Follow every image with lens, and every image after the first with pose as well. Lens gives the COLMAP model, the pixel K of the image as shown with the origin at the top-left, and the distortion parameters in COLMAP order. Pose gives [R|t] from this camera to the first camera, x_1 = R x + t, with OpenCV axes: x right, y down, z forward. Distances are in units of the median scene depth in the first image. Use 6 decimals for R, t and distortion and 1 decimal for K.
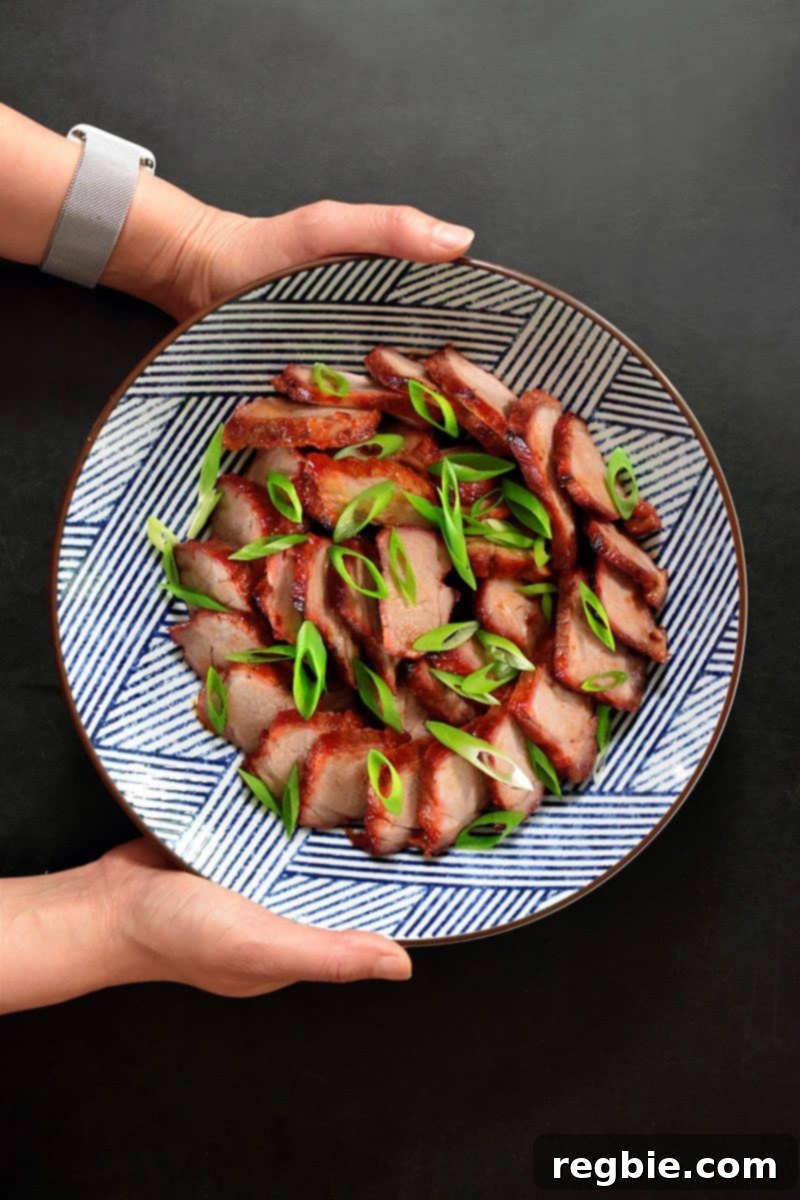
lens RADIAL K [[2275.6, 0, 400.0], [0, 2275.6, 600.0], [0, 0, 1]] dist [0.018443, 0.179612]
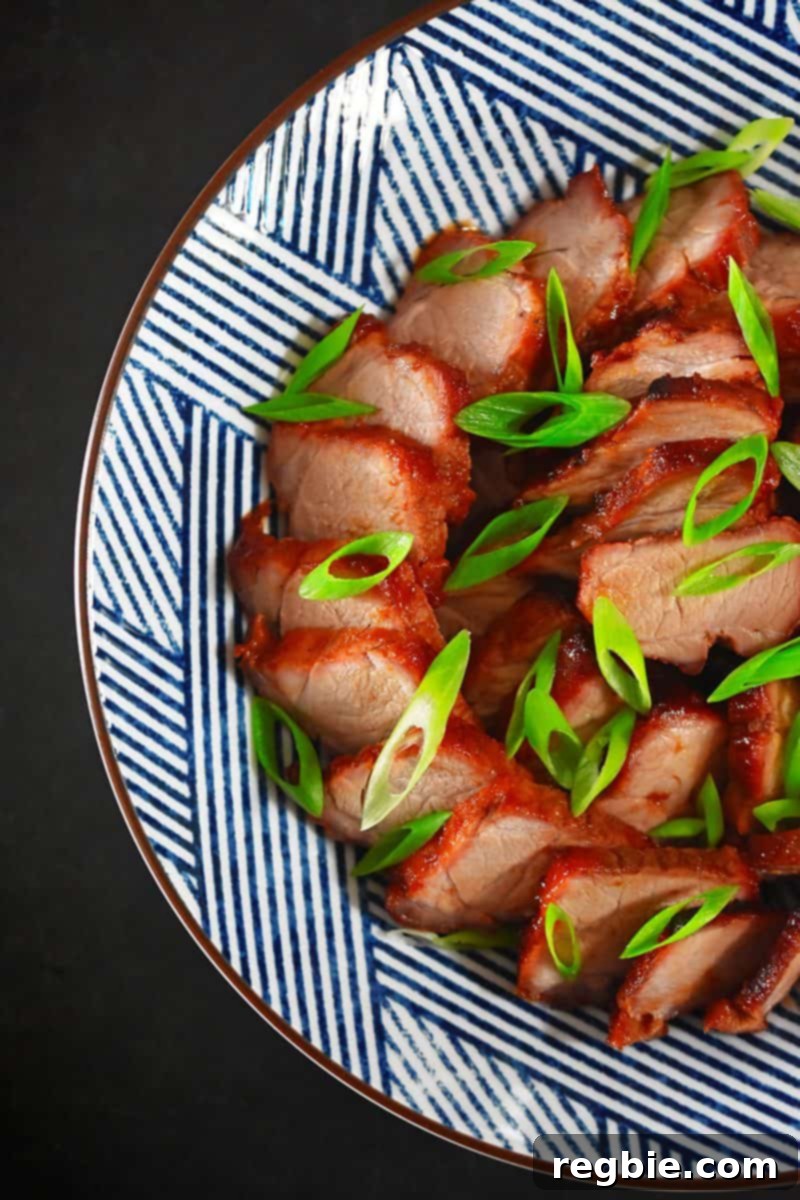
lens RADIAL K [[2275.6, 0, 400.0], [0, 2275.6, 600.0], [0, 0, 1]] dist [0.018443, 0.179612]
pose [[0.073376, 0.996243, 0.046001, -0.024025], [-0.997180, 0.074018, -0.012411, 0.077779], [-0.015769, -0.044961, 0.998864, 0.430695]]
